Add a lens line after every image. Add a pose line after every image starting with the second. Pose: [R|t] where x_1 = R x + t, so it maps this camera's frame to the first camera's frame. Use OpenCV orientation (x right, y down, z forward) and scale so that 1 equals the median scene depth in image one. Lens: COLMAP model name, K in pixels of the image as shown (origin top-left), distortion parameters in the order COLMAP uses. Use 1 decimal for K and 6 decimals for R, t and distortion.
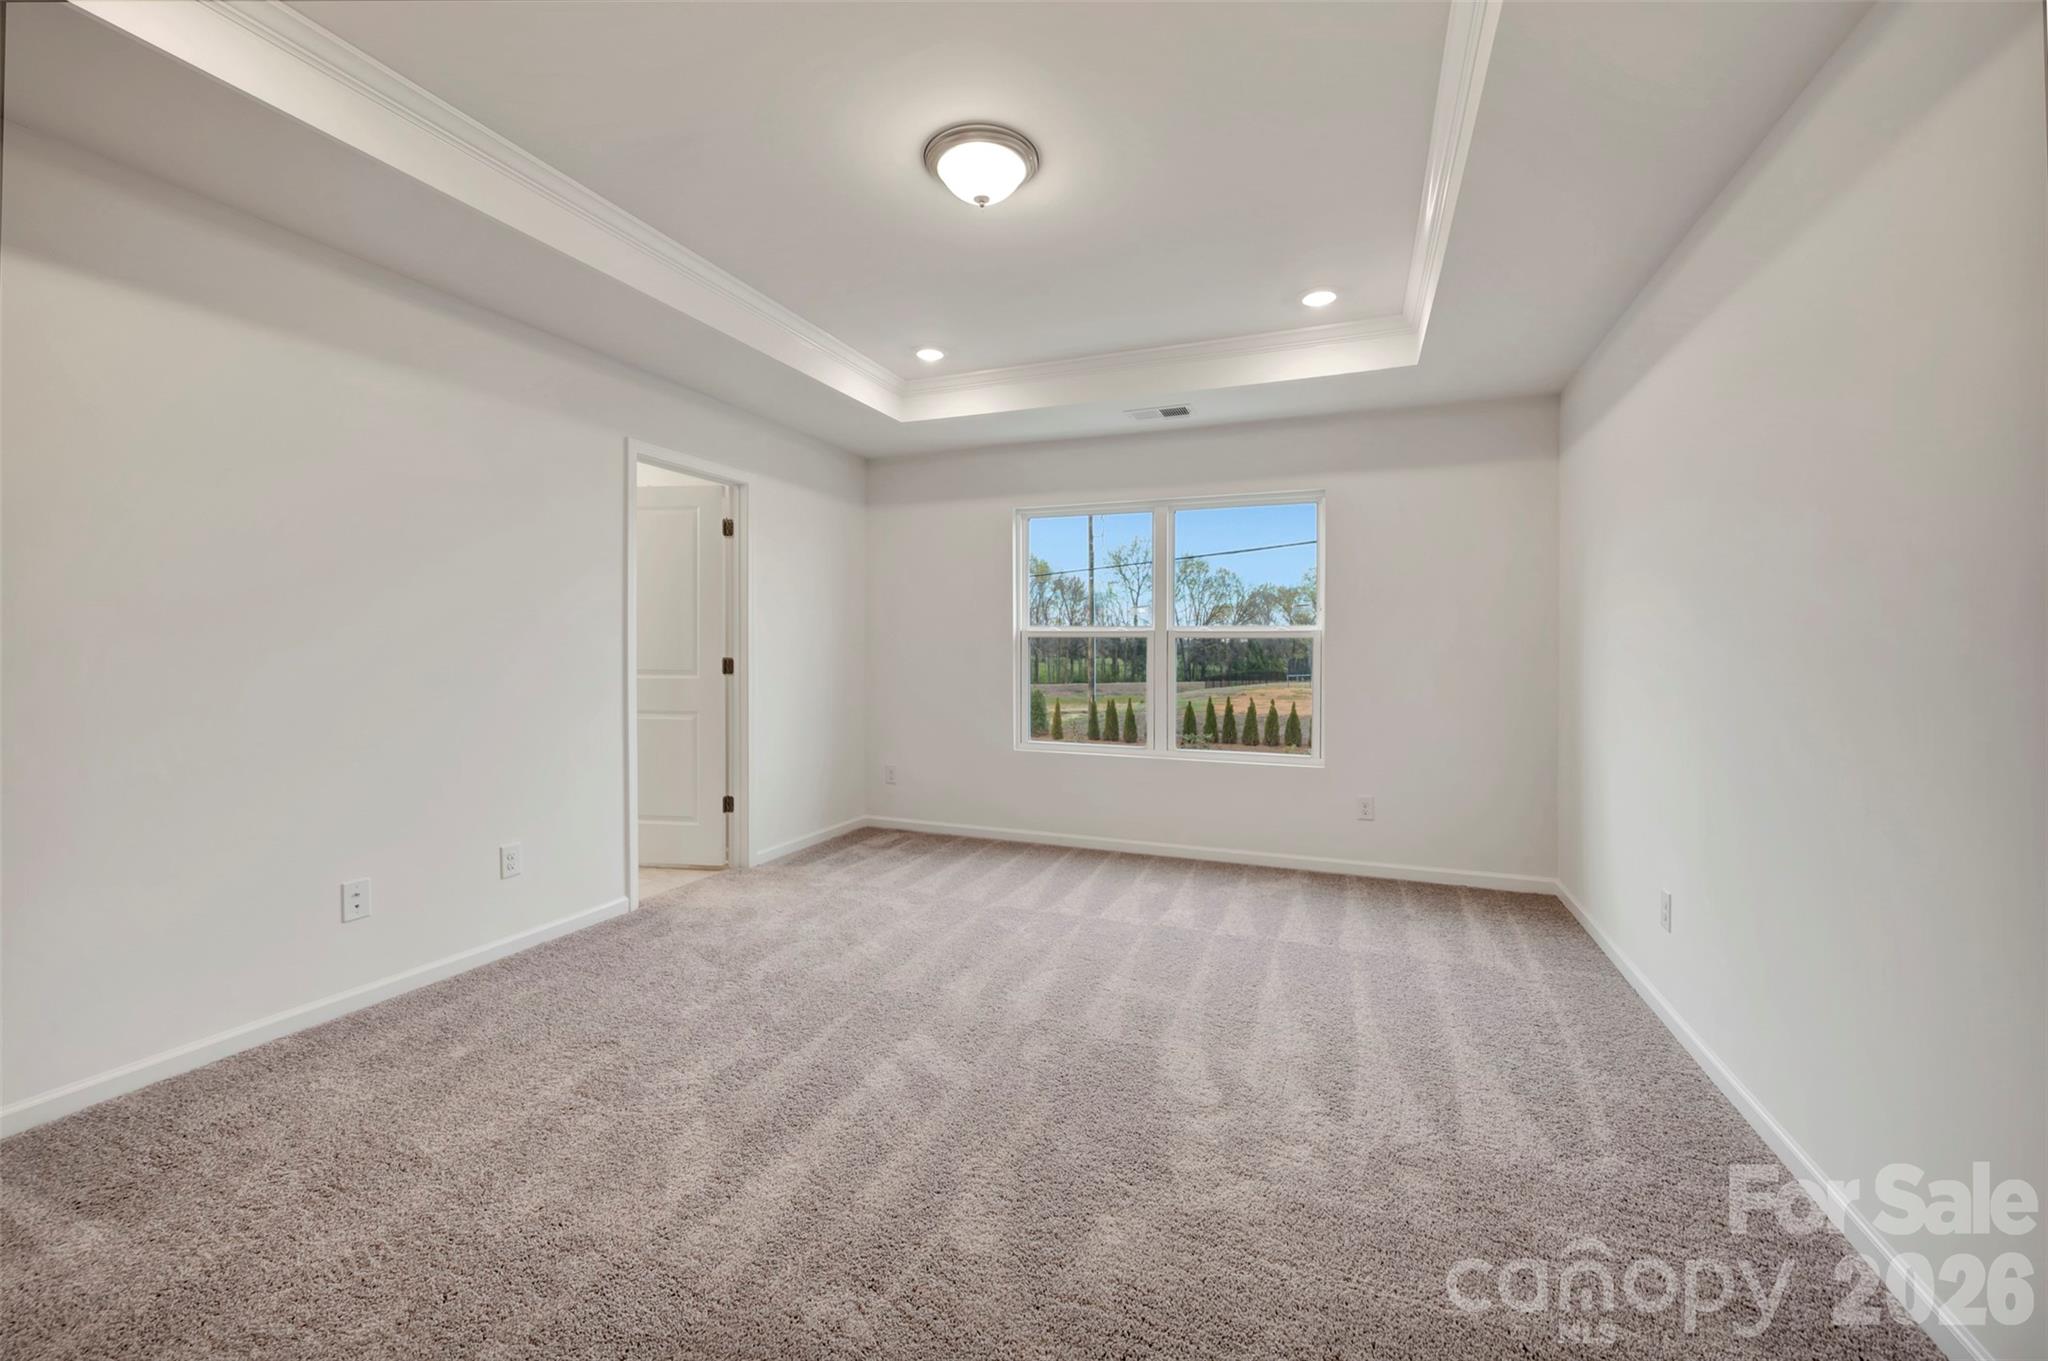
lens RADIAL K [[815.9, 0, 1032.8], [0, 815.9, 669.2], [0, 0, 1]] dist [-0.000329, 0.000276]
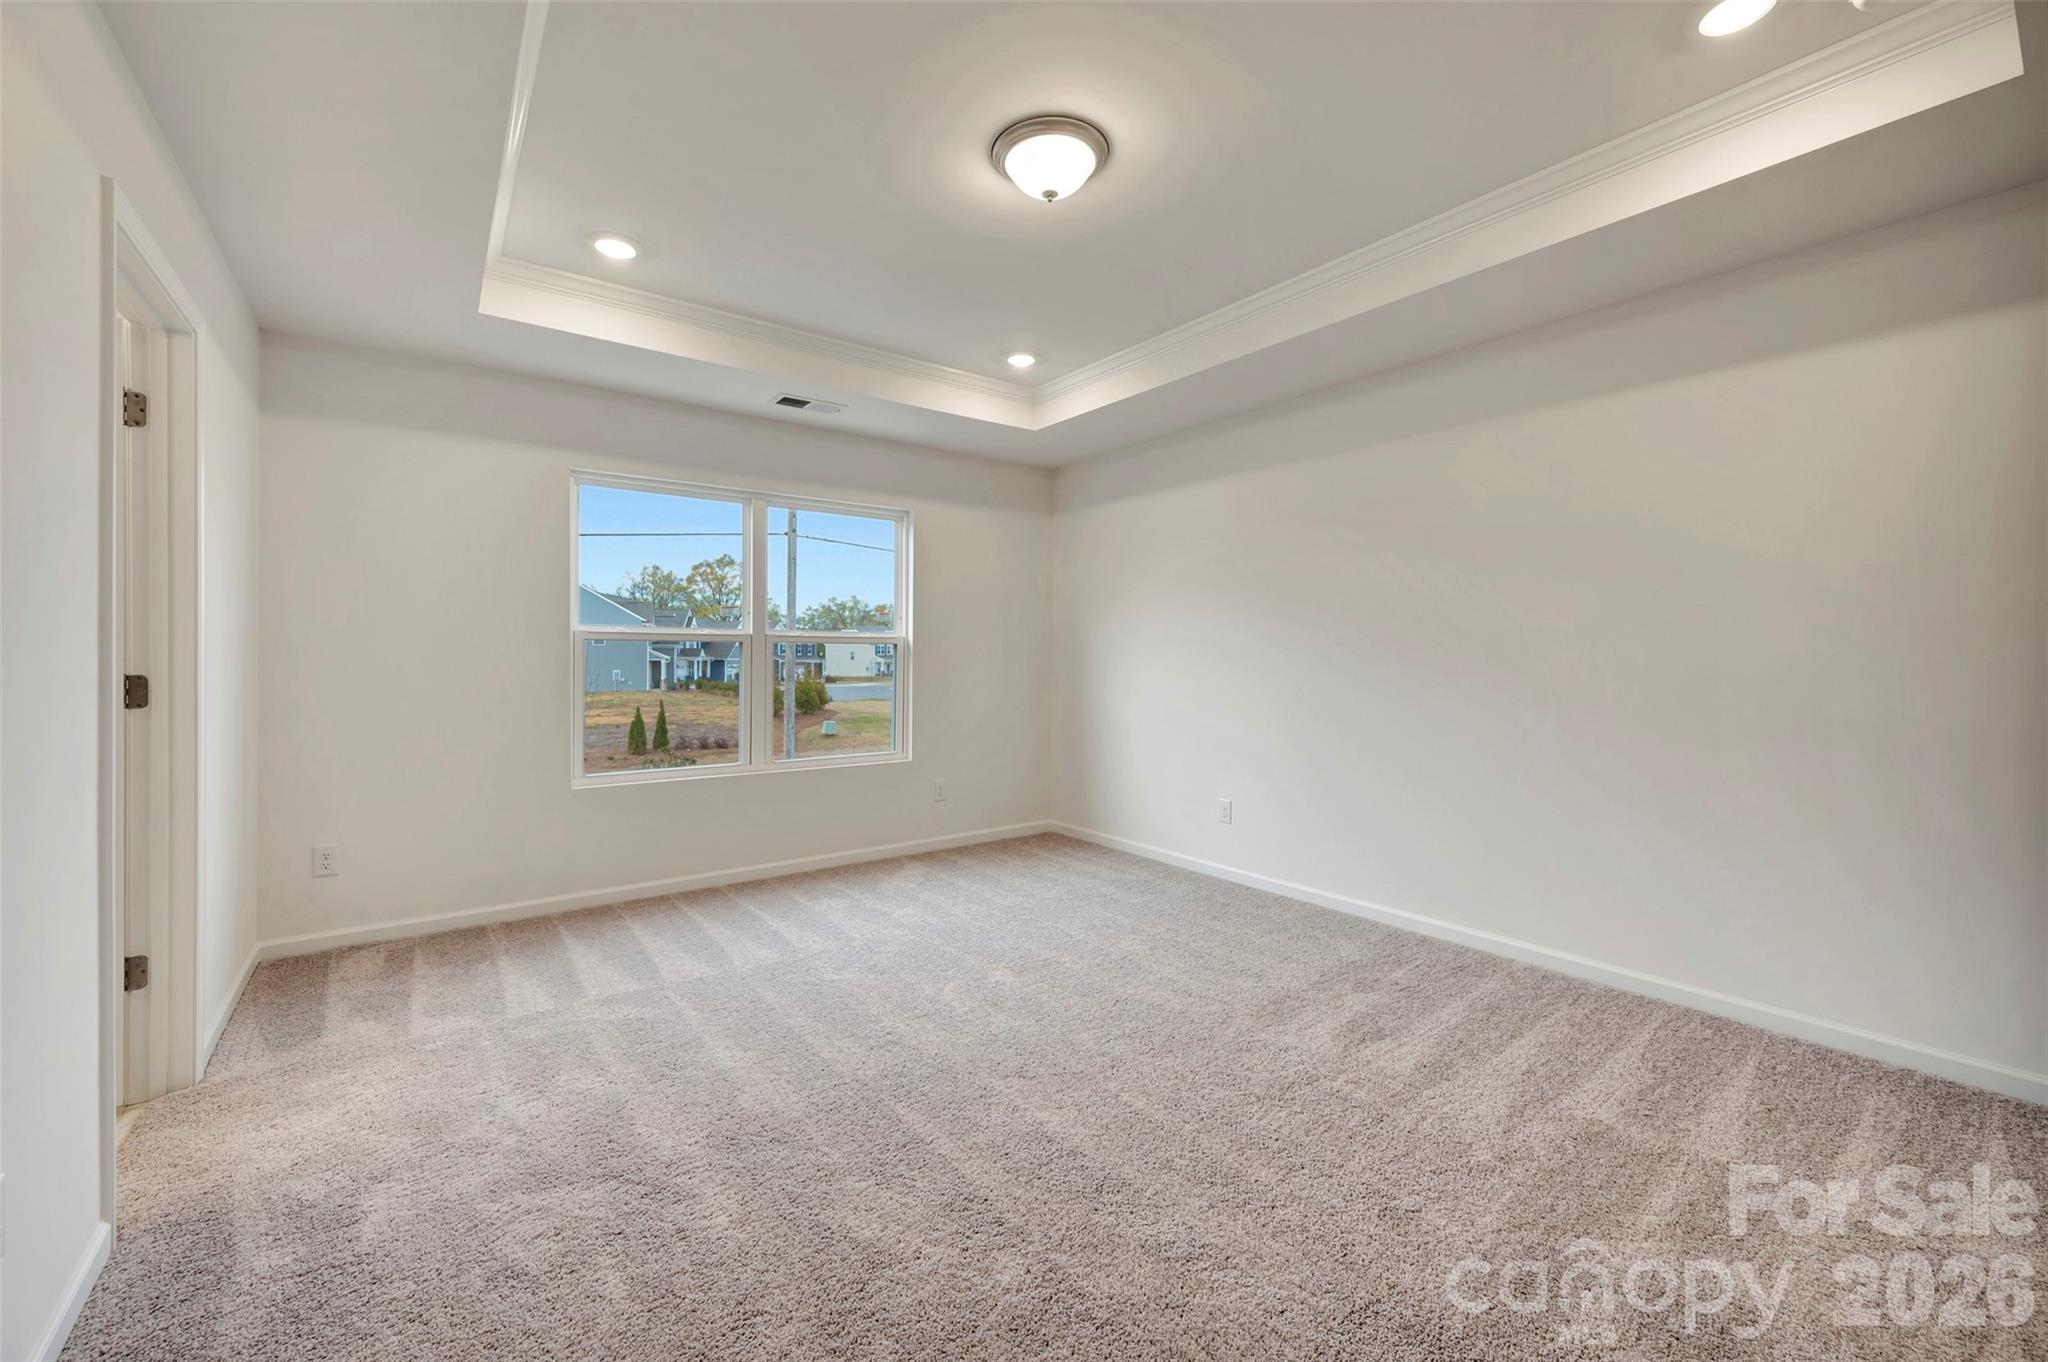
lens RADIAL K [[815.9, 0, 1032.8], [0, 815.9, 669.7], [0, 0, 1]] dist [-0.000329, 0.000276]
pose [[0.518438, -0.019472, 0.854894, -0.553208], [0.013372, 0.999803, 0.014663, -0.017842], [-0.855011, 0.003830, 0.518596, 0.305738]]
